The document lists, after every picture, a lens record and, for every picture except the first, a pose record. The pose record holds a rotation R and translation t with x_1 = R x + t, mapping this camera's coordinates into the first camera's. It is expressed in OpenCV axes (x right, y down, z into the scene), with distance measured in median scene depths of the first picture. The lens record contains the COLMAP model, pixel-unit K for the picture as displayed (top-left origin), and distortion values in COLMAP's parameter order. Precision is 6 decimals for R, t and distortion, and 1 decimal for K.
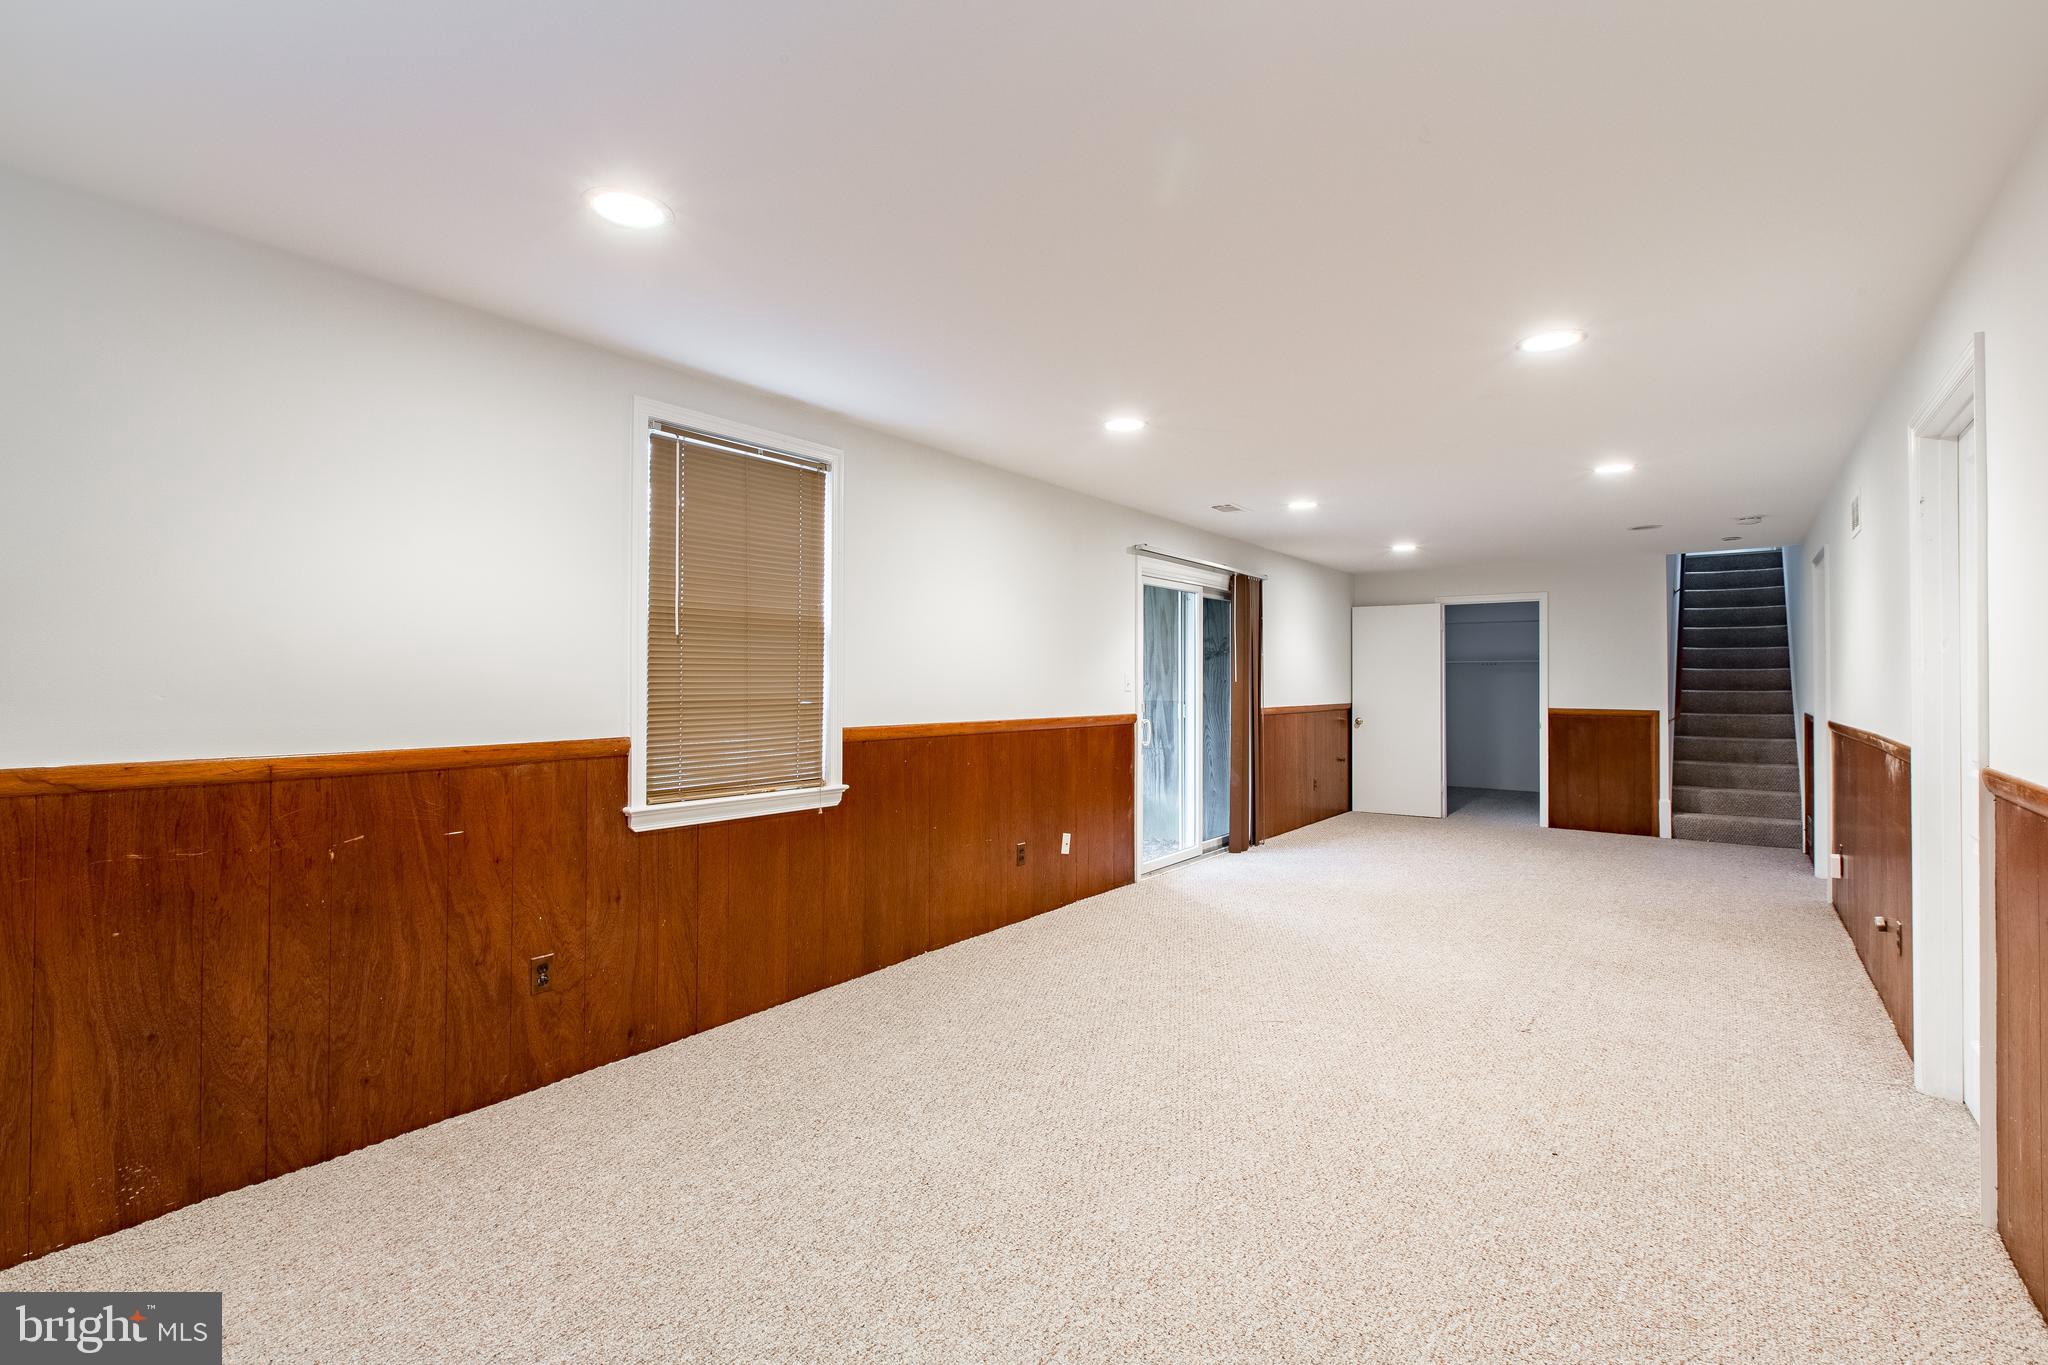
lens RADIAL K [[918.8, 0, 1021.4], [0, 918.8, 685.0], [0, 0, 1]] dist [-0.000946, -0.000708]
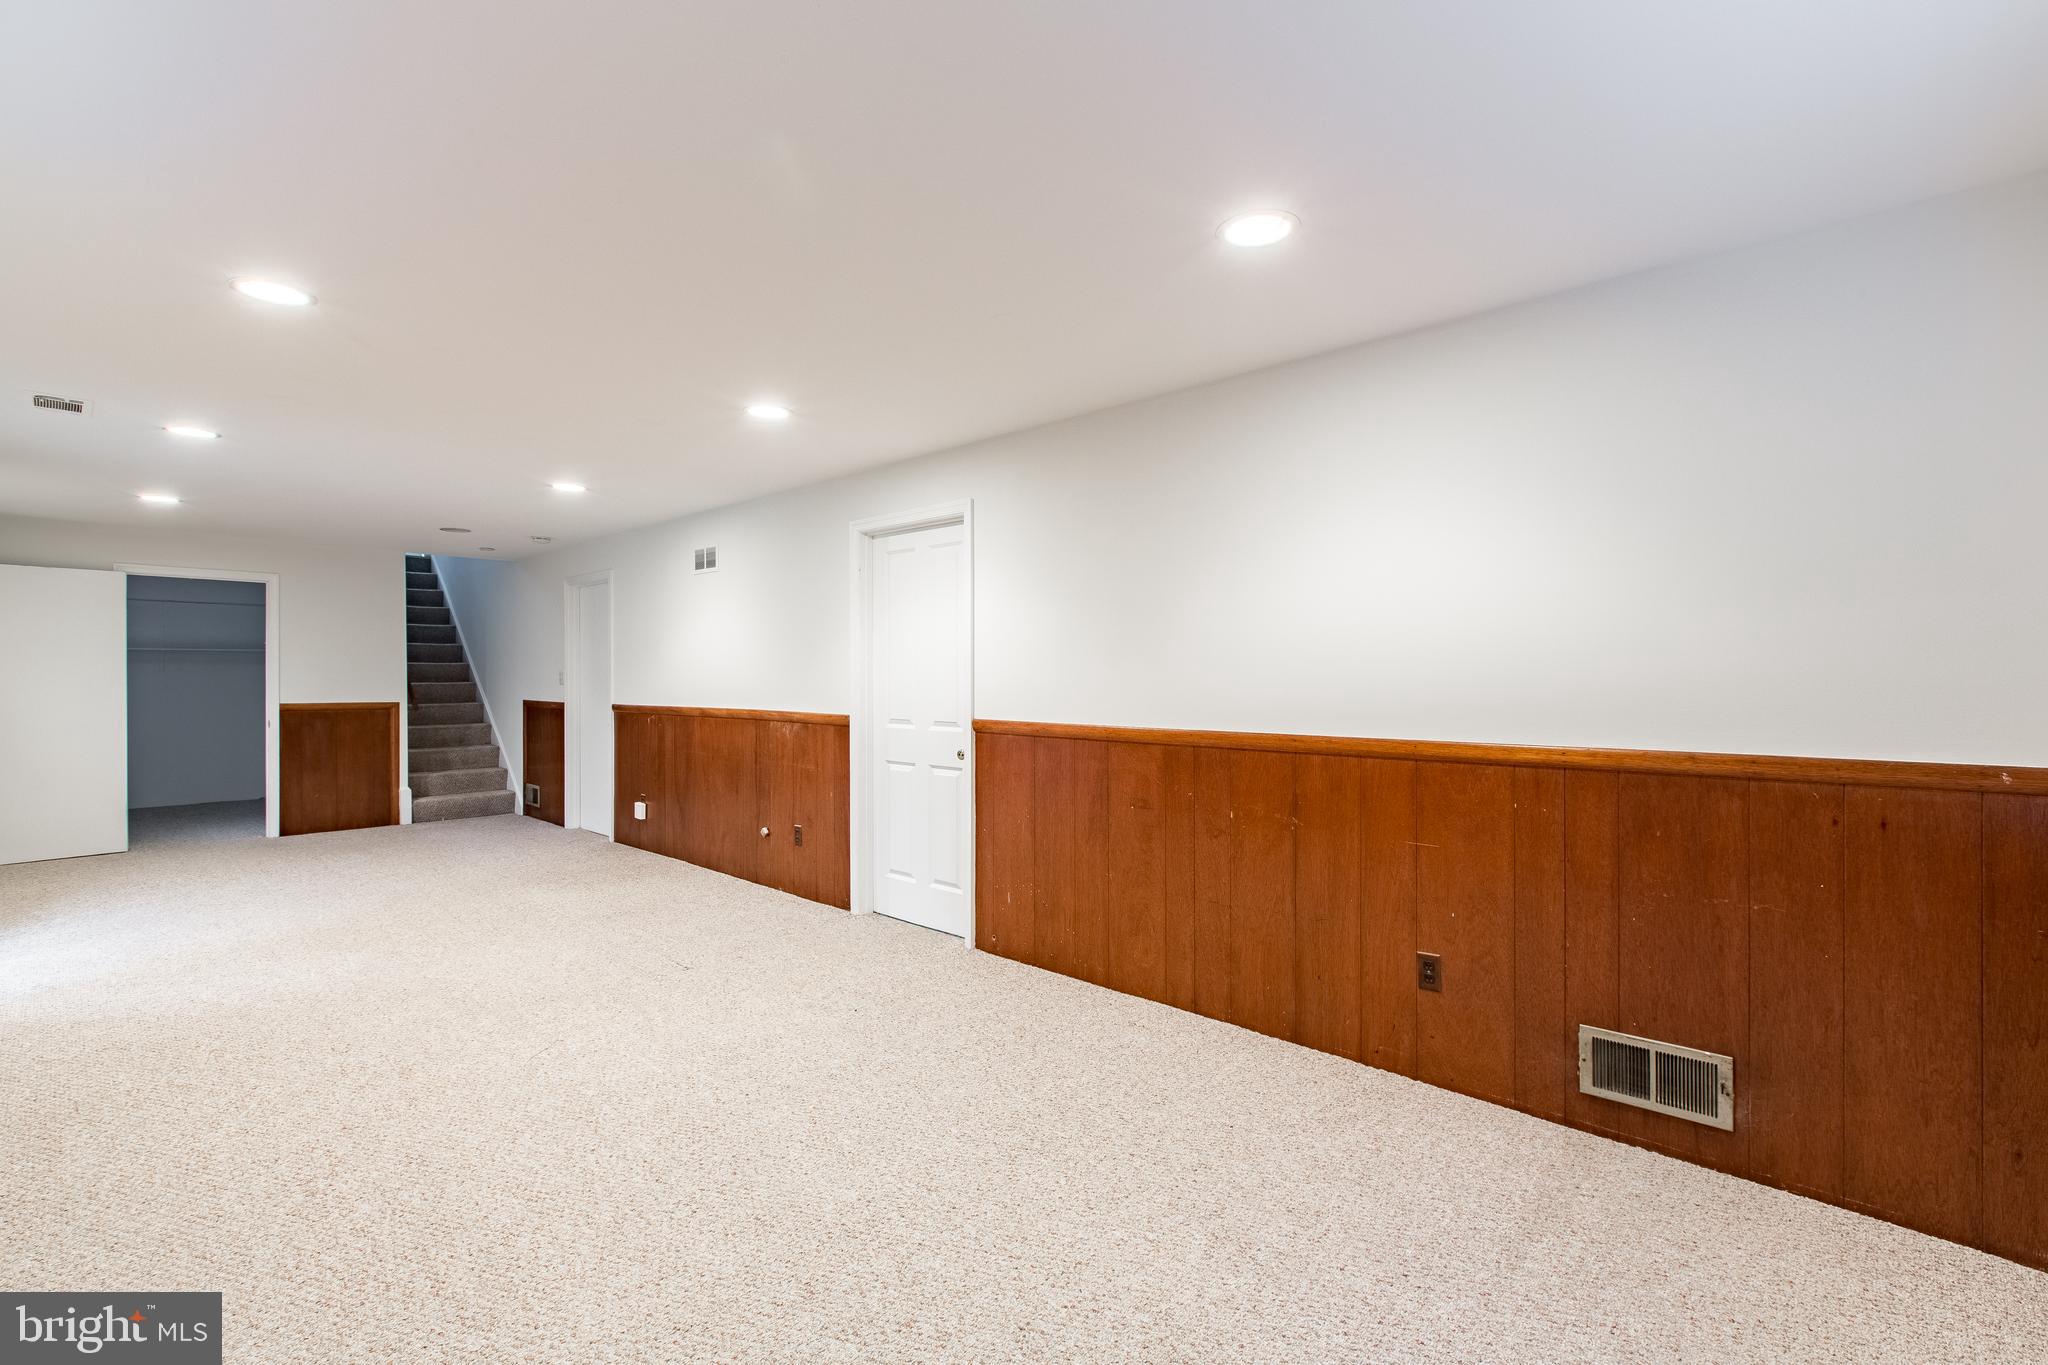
lens RADIAL K [[918.8, 0, 1021.3], [0, 918.8, 672.8], [0, 0, 1]] dist [-0.000946, -0.000708]
pose [[0.094915, 0.000325, 0.995485, -0.264771], [0.004199, 0.999991, -0.000726, -0.001335], [-0.995477, 0.004249, 0.094913, 0.203339]]
